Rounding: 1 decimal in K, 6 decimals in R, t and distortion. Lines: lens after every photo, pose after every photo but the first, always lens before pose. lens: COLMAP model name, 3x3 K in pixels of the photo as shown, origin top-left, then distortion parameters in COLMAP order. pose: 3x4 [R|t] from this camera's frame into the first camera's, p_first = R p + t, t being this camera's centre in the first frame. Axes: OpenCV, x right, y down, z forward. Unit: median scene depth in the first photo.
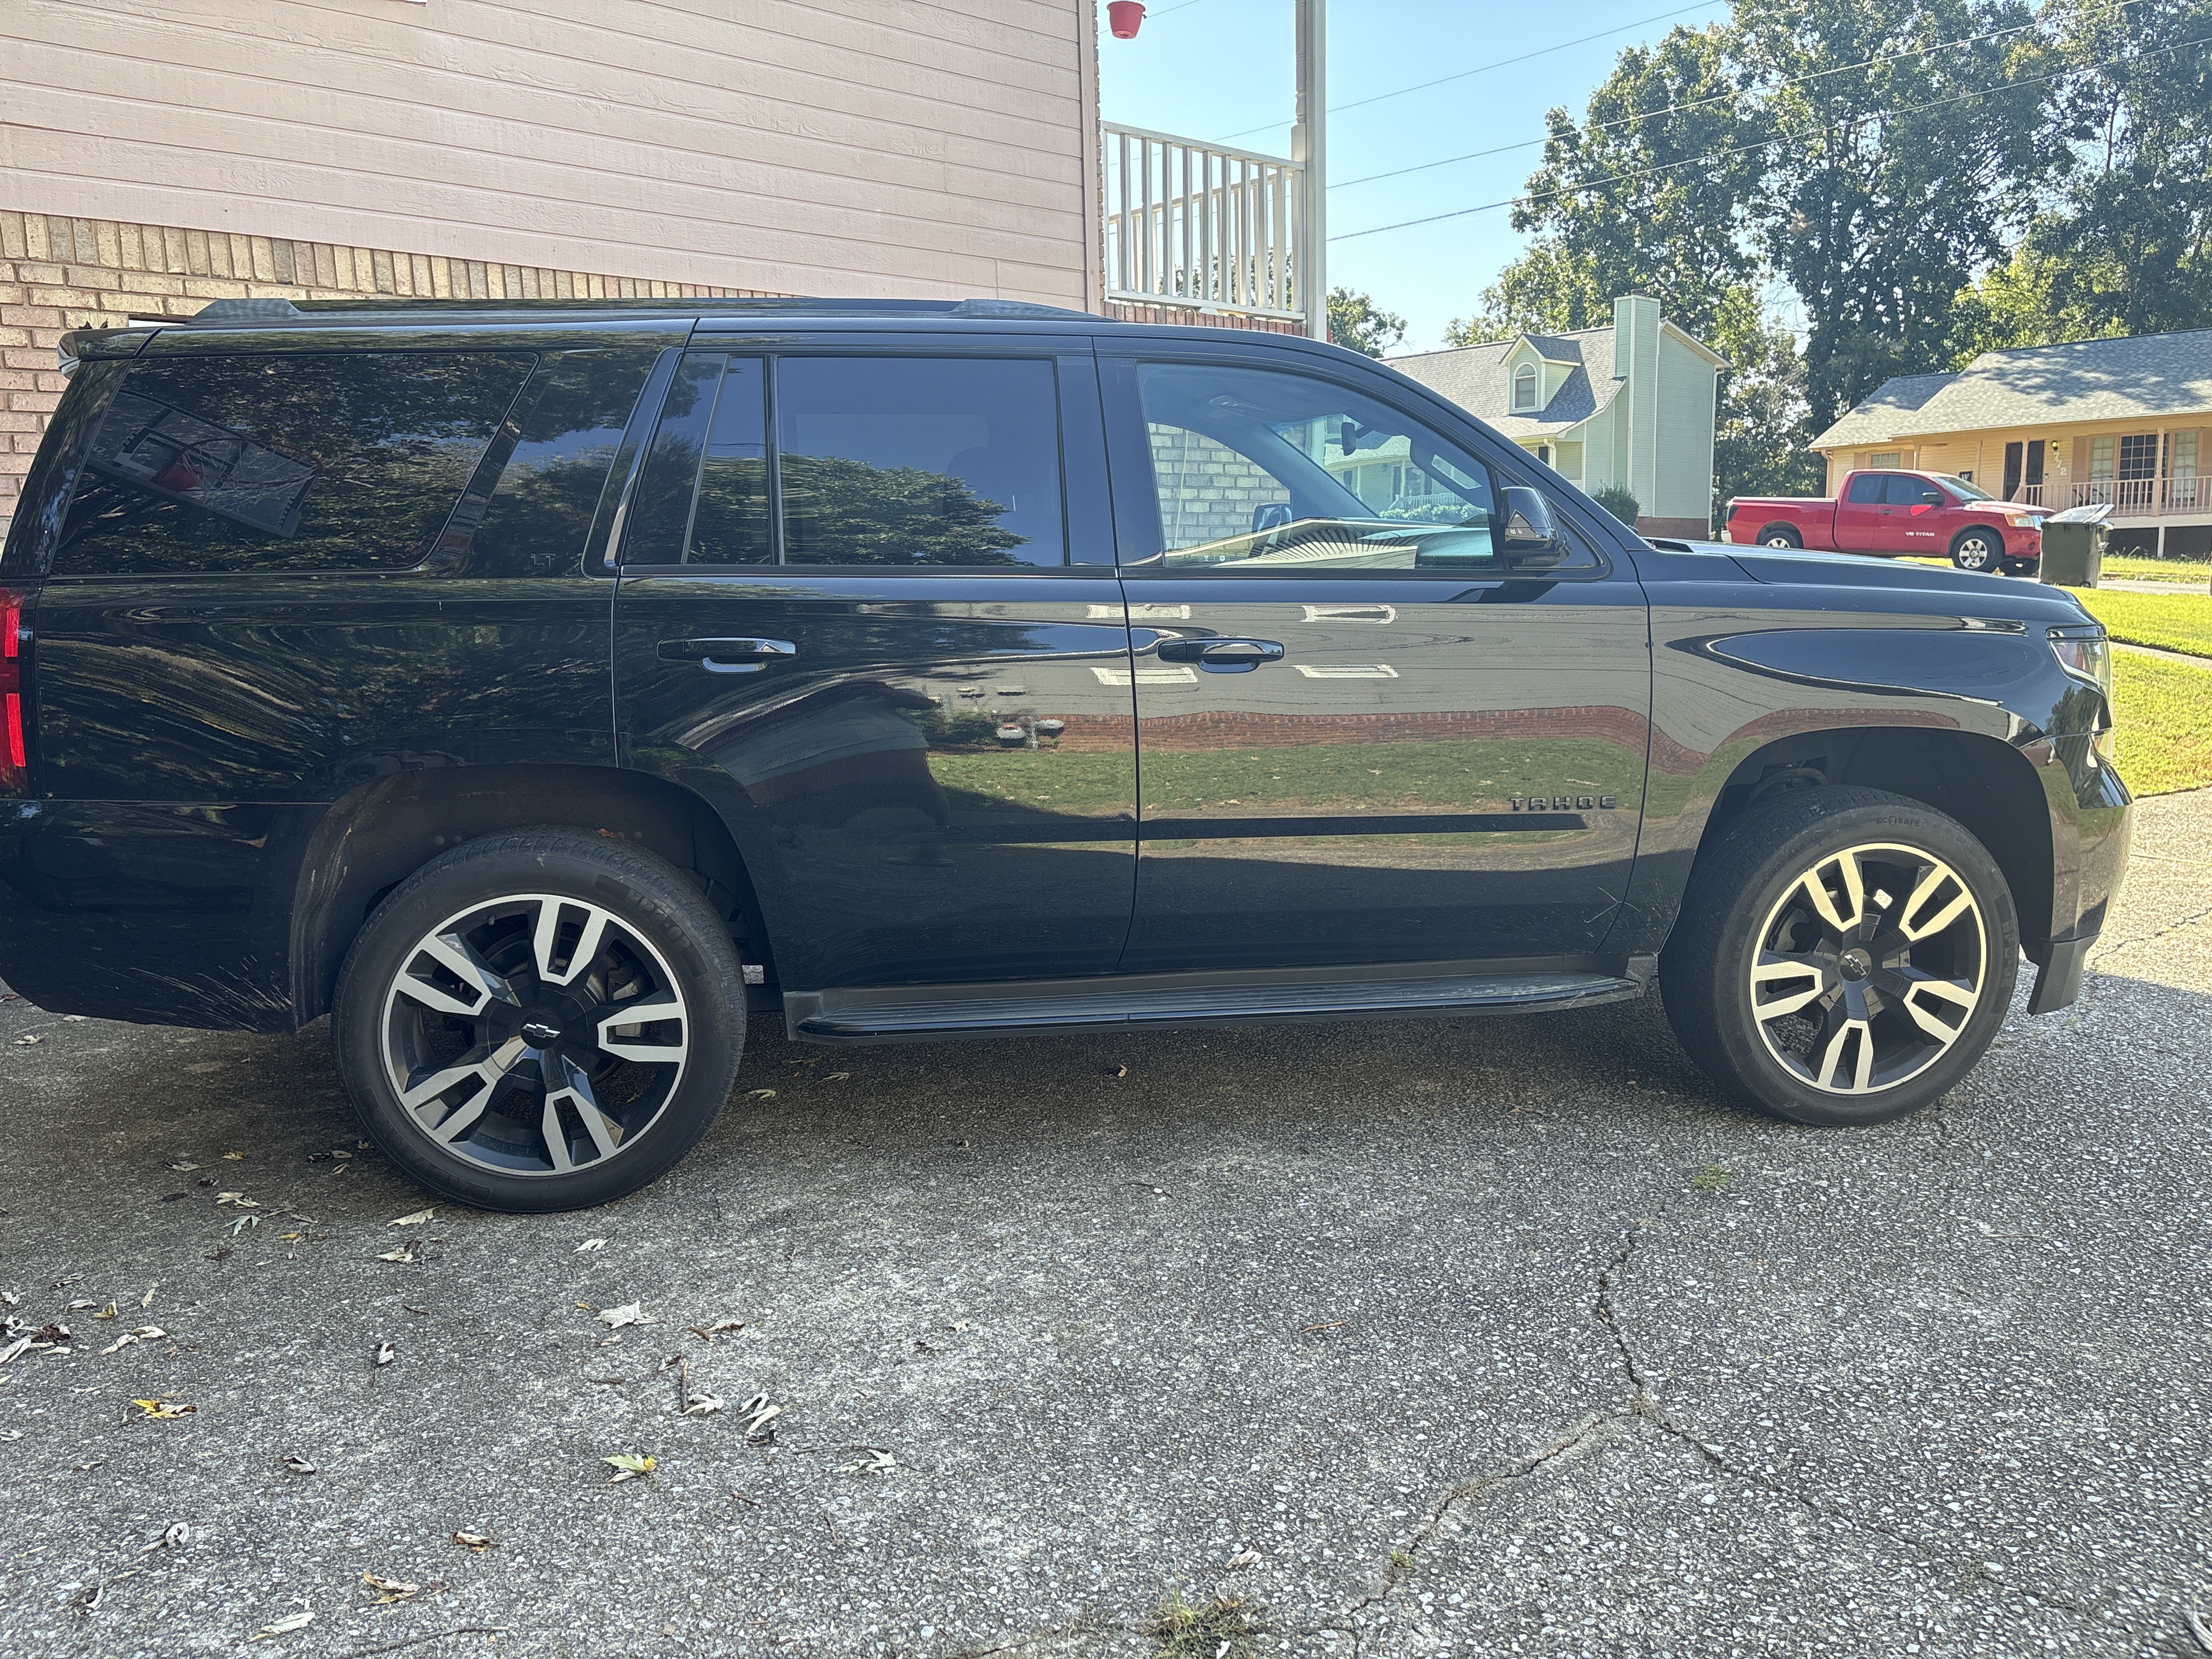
lens RADIAL K [[1708.2, 0, 1106.0], [0, 1708.2, 829.5], [0, 0, 1]] dist [0.041097, -0.037709]
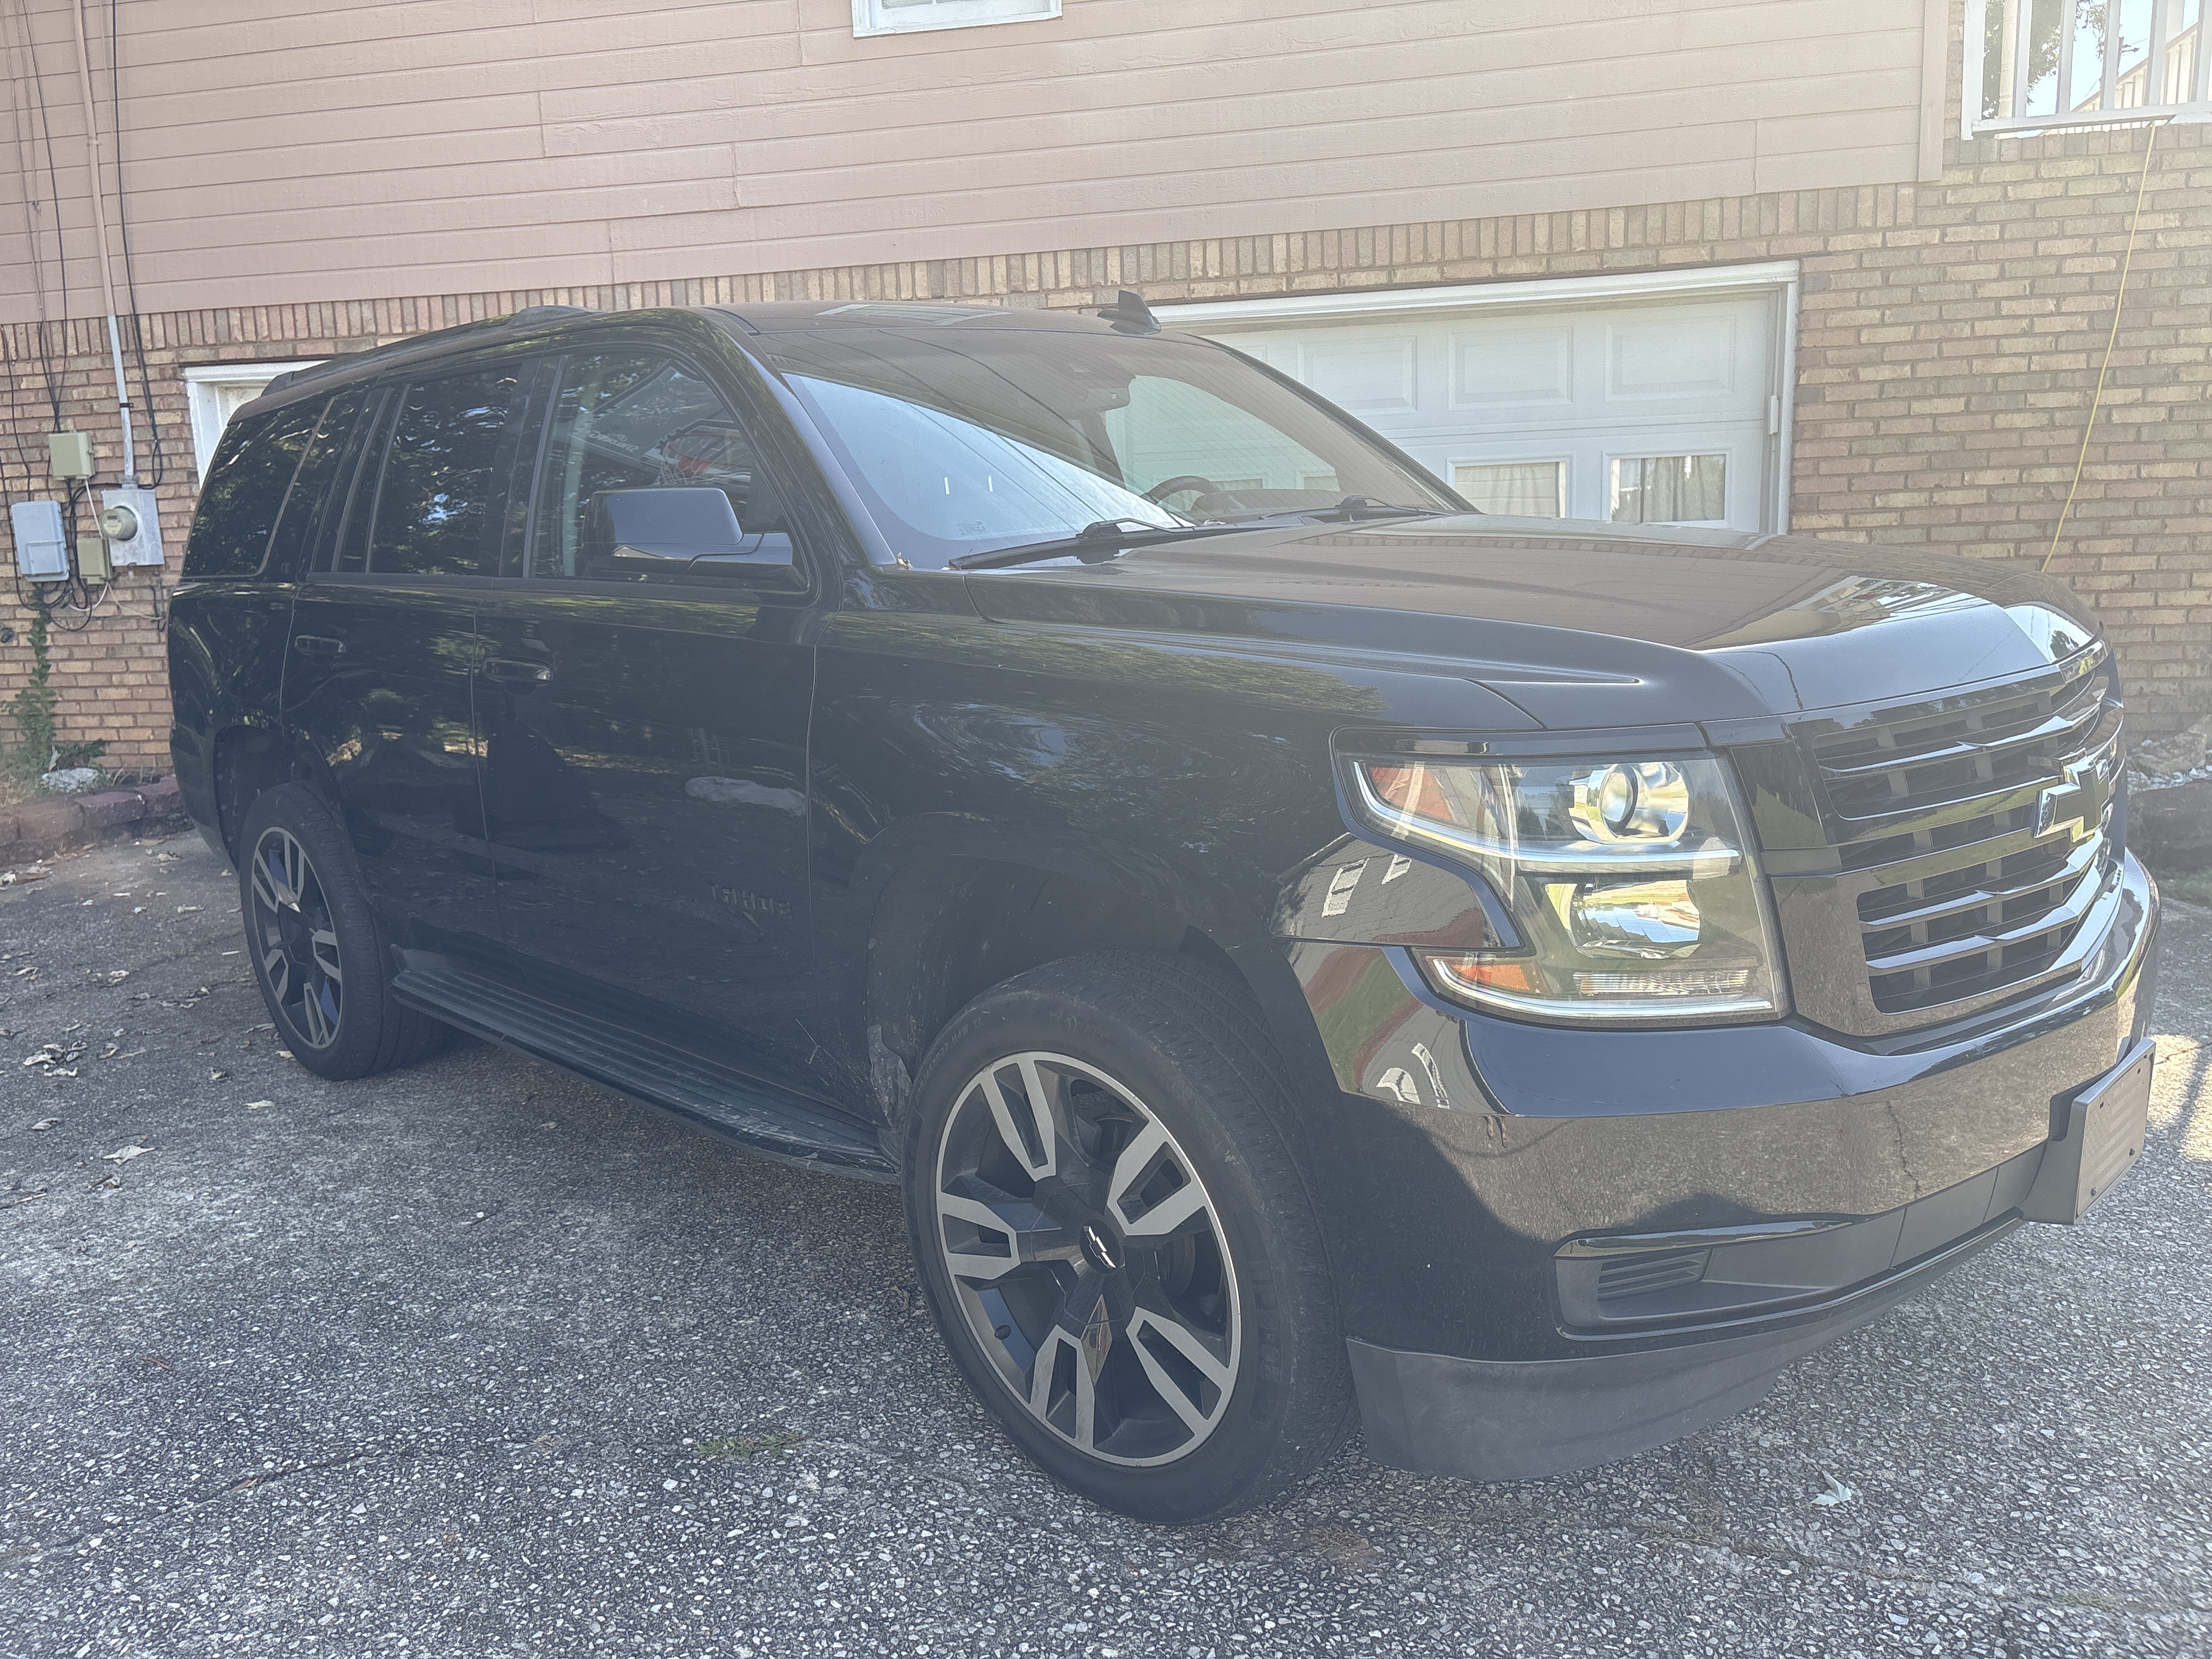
lens RADIAL K [[1708.2, 0, 1106.0], [0, 1708.2, 829.5], [0, 0, 1]] dist [0.041097, -0.037709]
pose [[0.568727, 0.137353, -0.810977, 0.968679], [-0.096648, 0.990288, 0.099945, -0.136887], [0.816829, 0.021538, 0.576478, 0.690797]]
